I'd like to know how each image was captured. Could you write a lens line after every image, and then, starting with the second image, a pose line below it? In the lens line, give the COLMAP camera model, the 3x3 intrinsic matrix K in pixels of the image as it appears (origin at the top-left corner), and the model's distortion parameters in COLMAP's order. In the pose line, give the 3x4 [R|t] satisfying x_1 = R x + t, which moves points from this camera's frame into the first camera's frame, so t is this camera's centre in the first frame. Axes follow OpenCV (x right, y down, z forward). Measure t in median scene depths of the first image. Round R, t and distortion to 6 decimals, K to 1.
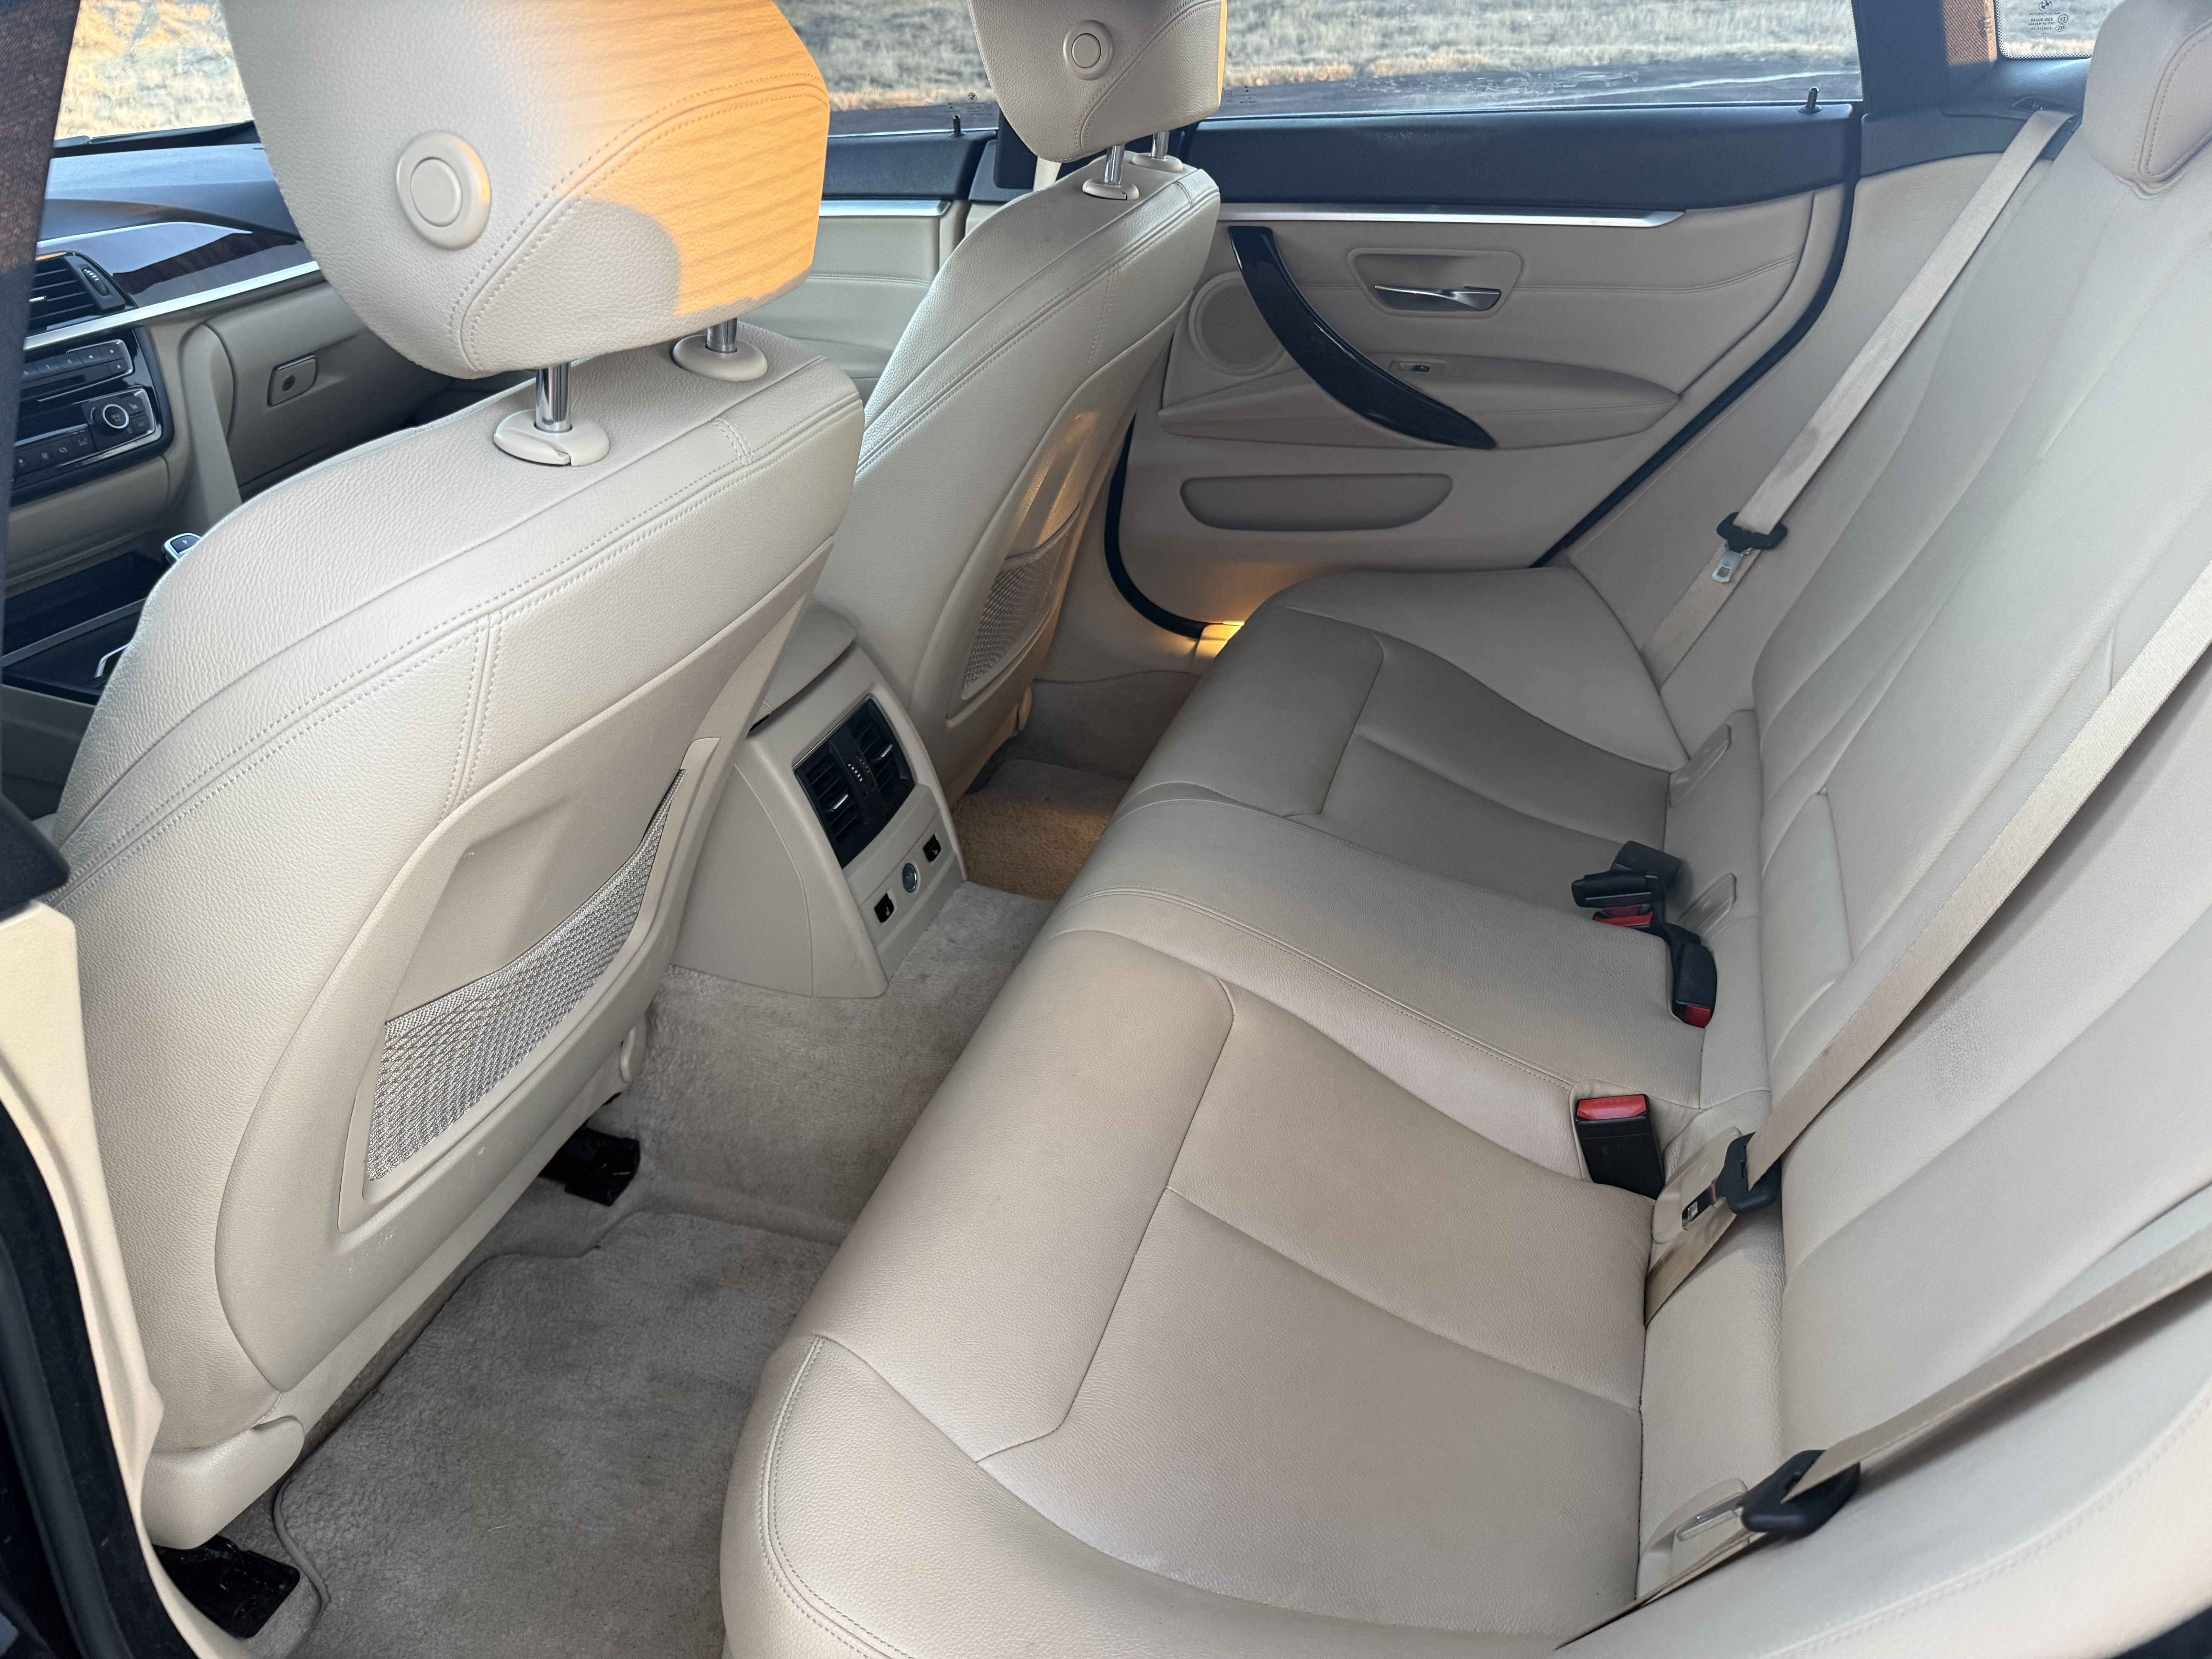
lens RADIAL K [[1555.1, 0, 1118.2], [0, 1555.1, 827.4], [0, 0, 1]] dist [0.008789, -0.014735]
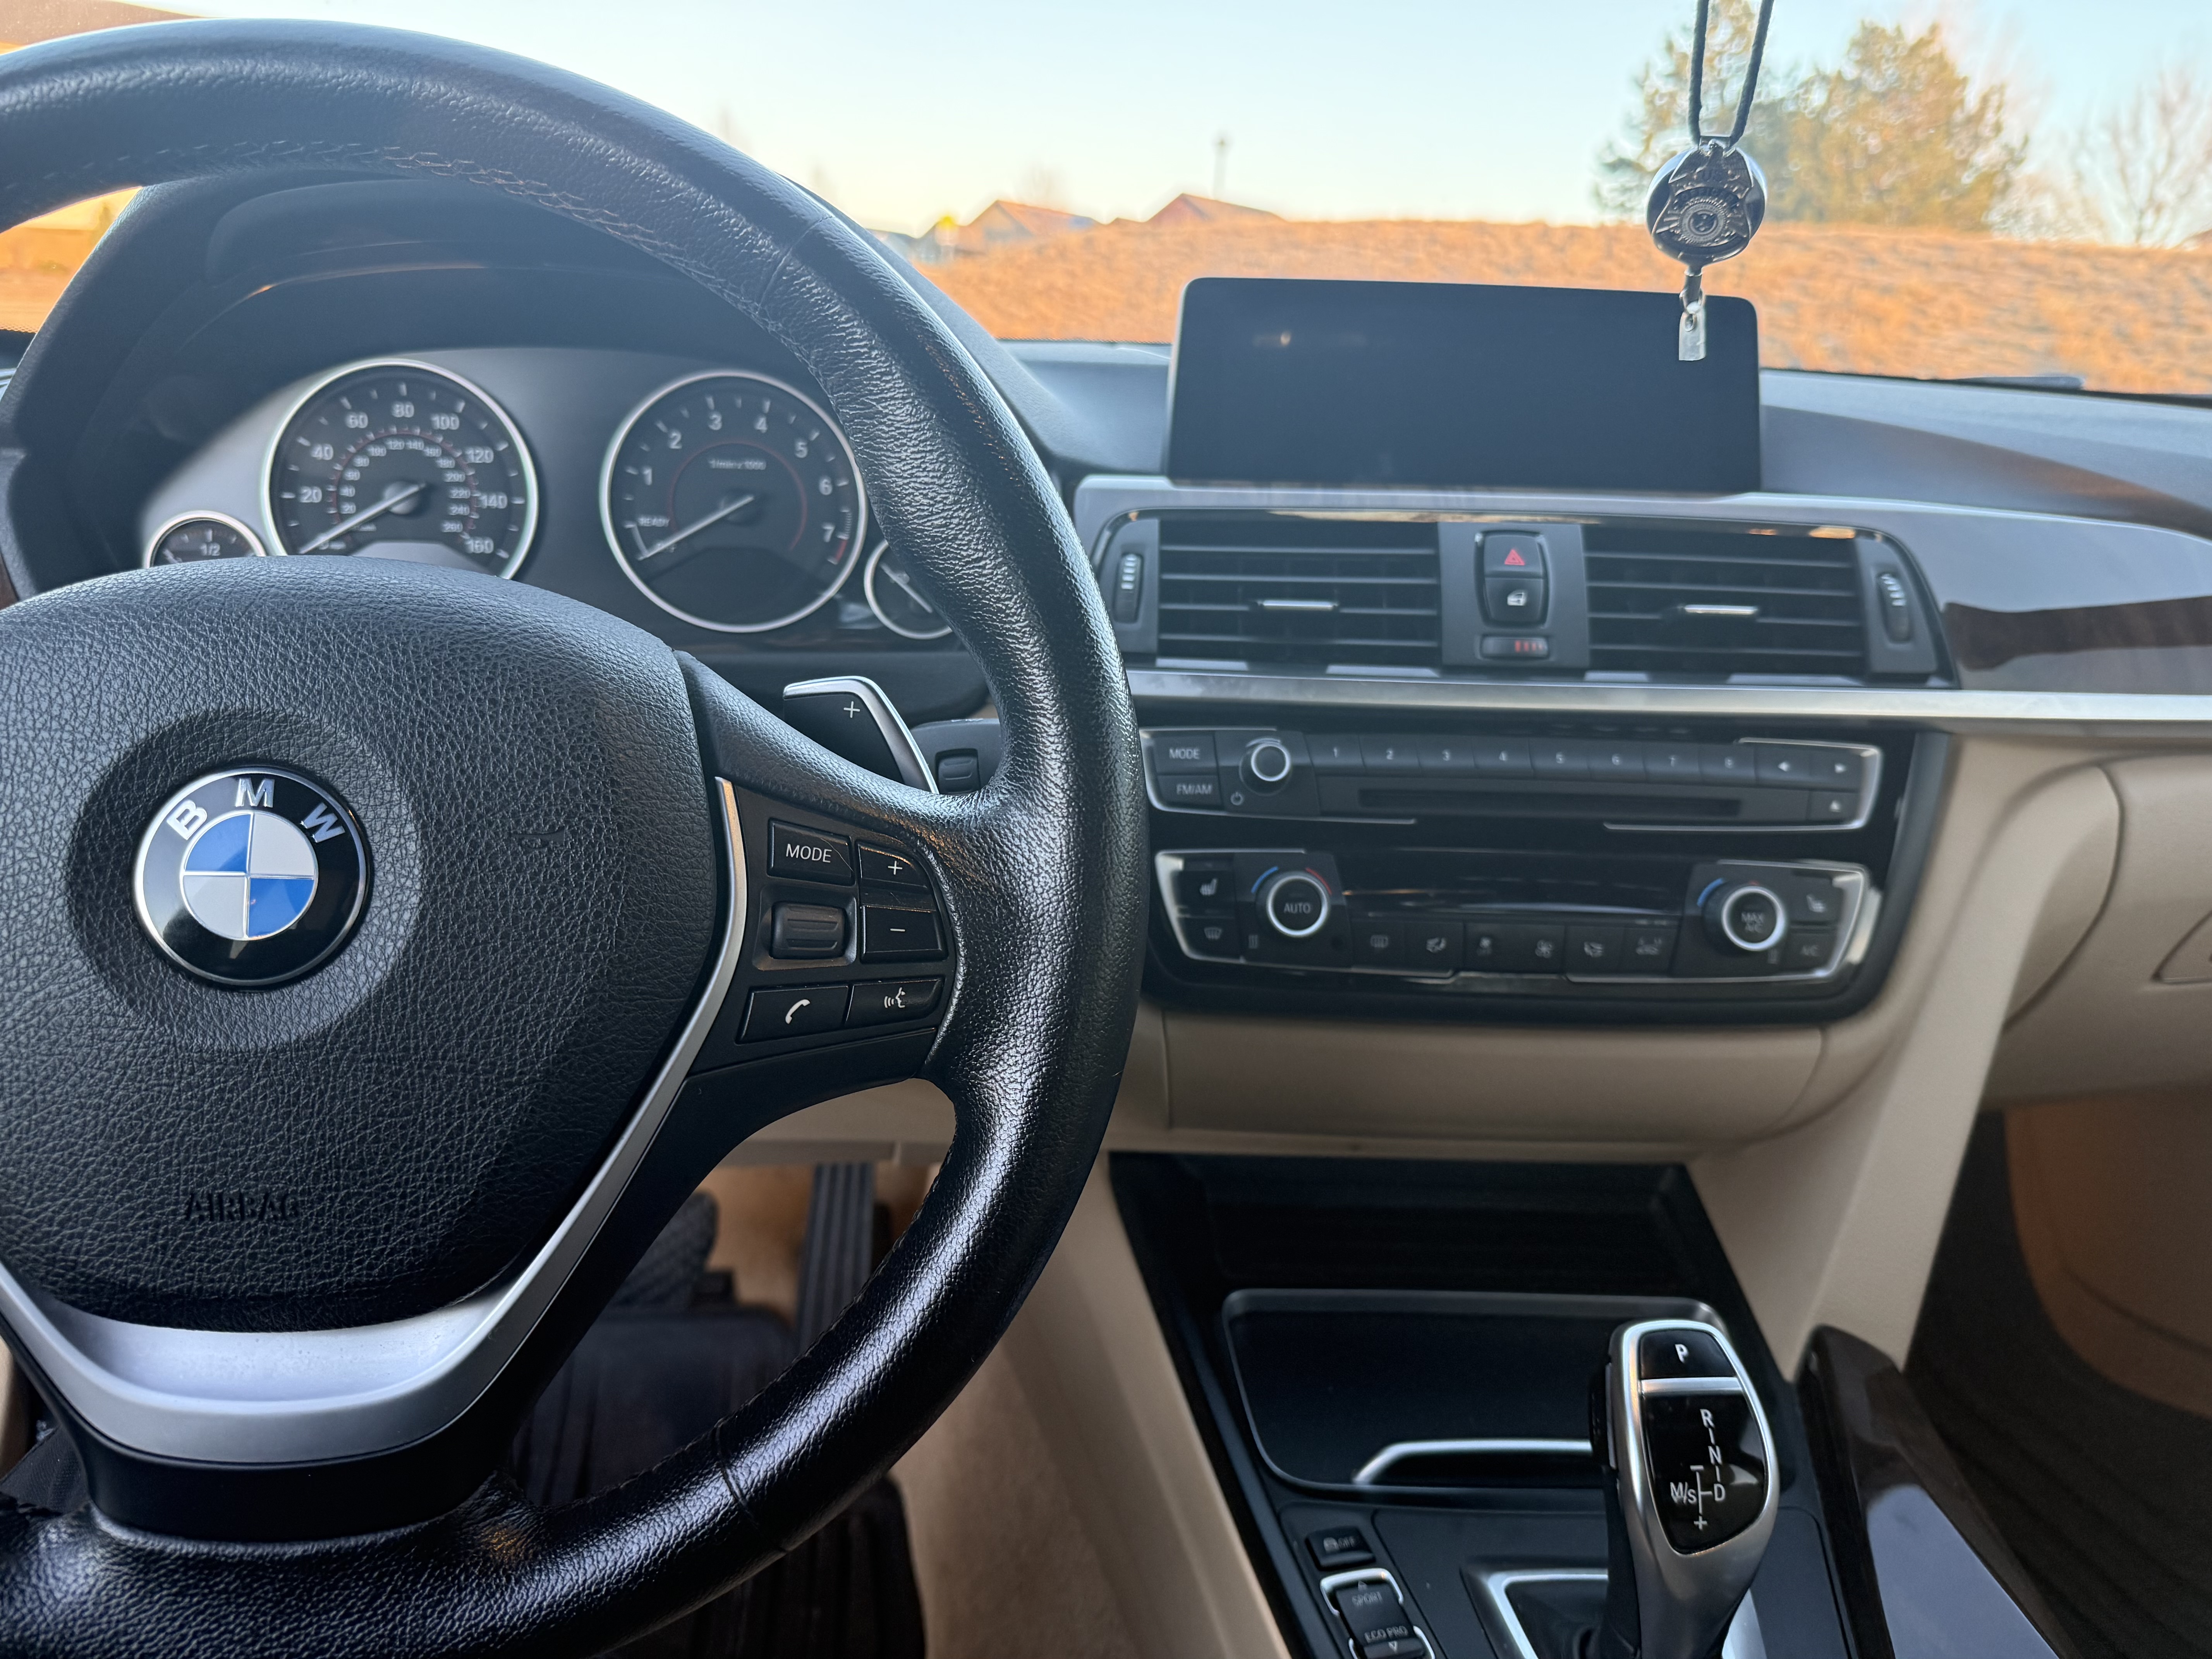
lens RADIAL K [[1555.1, 0, 1109.3], [0, 1555.1, 841.2], [0, 0, 1]] dist [0.008789, -0.014735]
pose [[0.444713, 0.297404, -0.844856, -0.386369], [-0.499495, 0.865313, 0.041683, -0.212340], [0.743461, 0.403464, 0.533368, 0.654225]]
